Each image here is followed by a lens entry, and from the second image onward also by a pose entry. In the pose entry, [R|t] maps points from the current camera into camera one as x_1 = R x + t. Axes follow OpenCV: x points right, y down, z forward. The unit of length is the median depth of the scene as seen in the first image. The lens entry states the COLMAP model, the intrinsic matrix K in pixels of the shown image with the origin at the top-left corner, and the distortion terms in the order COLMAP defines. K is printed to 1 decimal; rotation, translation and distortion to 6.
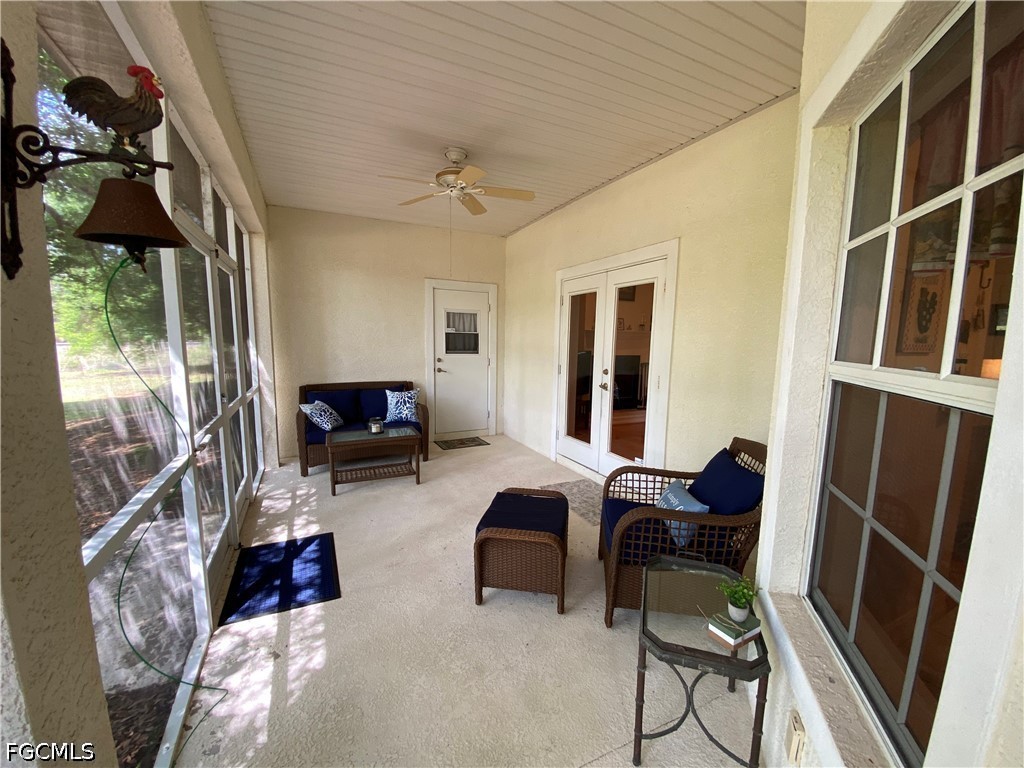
lens RADIAL K [[408.7, 0, 518.3], [0, 408.7, 392.0], [0, 0, 1]] dist [0.001066, 0.000177]
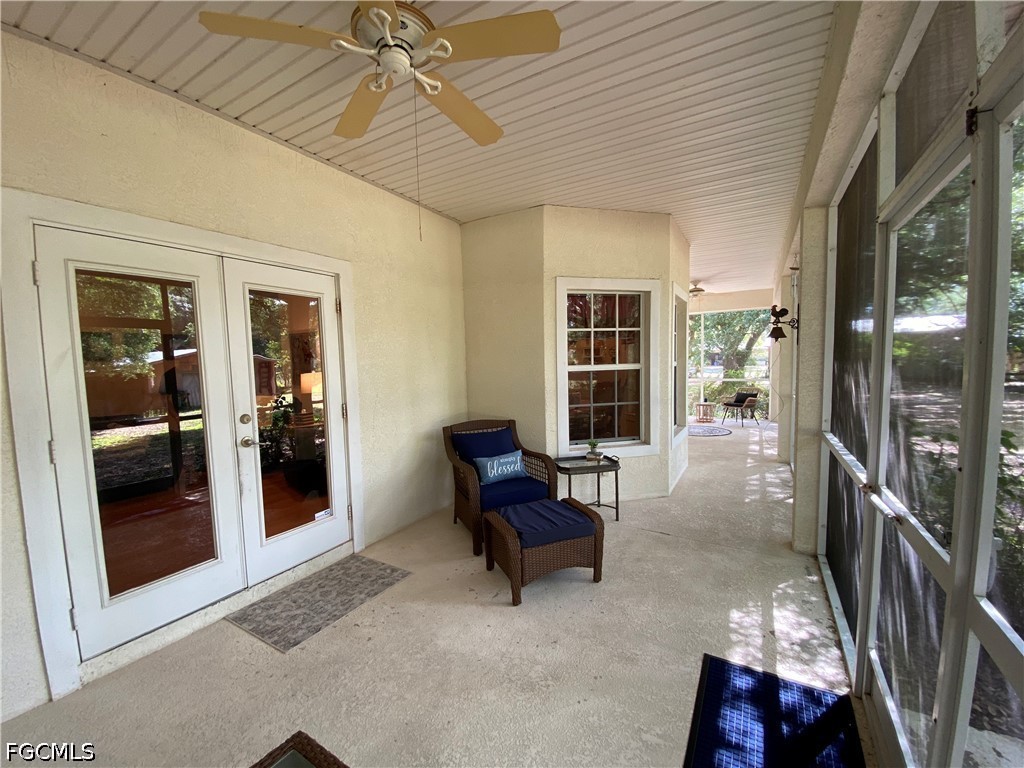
lens RADIAL K [[414.6, 0, 512.6], [0, 414.6, 388.0], [0, 0, 1]] dist [-0.000208, -0.012321]
pose [[-0.545260, -0.062958, 0.835899, -0.427946], [0.121632, 0.980681, 0.153203, -0.115379], [-0.829395, 0.185208, -0.527069, 0.795875]]
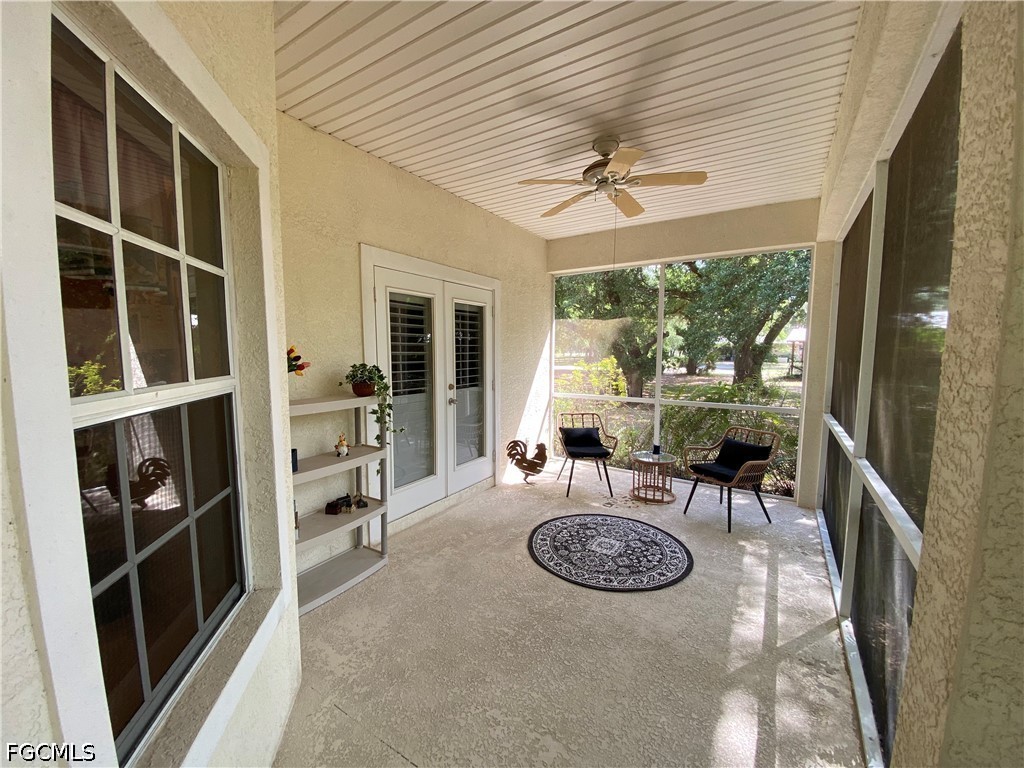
lens RADIAL K [[411.7, 0, 532.0], [0, 411.7, 391.1], [0, 0, 1]] dist [0.000101, -0.010618]
pose [[-0.555801, -0.099919, 0.825288, -0.559804], [0.094395, 0.978744, 0.182070, -0.160891], [-0.825939, 0.179097, -0.534555, 1.100302]]
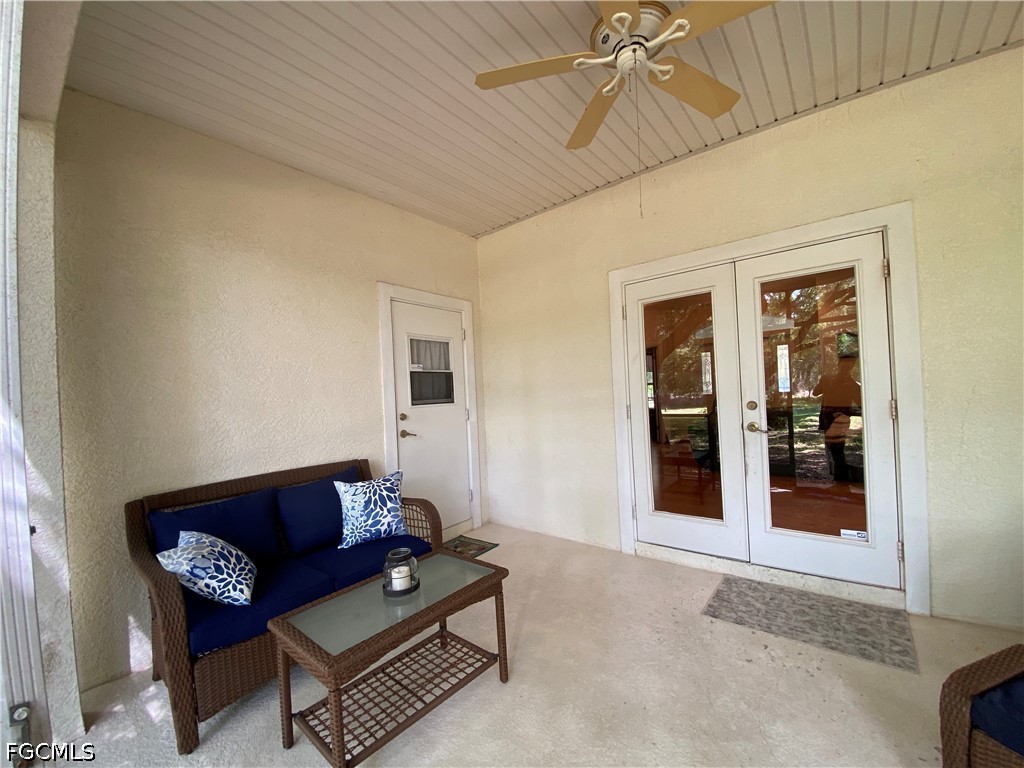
lens RADIAL K [[414.6, 0, 512.6], [0, 414.6, 388.0], [0, 0, 1]] dist [-0.000208, -0.012321]
pose [[0.908601, -0.055807, 0.413920, -0.338639], [0.114713, 0.986265, -0.118836, -0.034314], [-0.401603, 0.155456, 0.902524, 0.438381]]
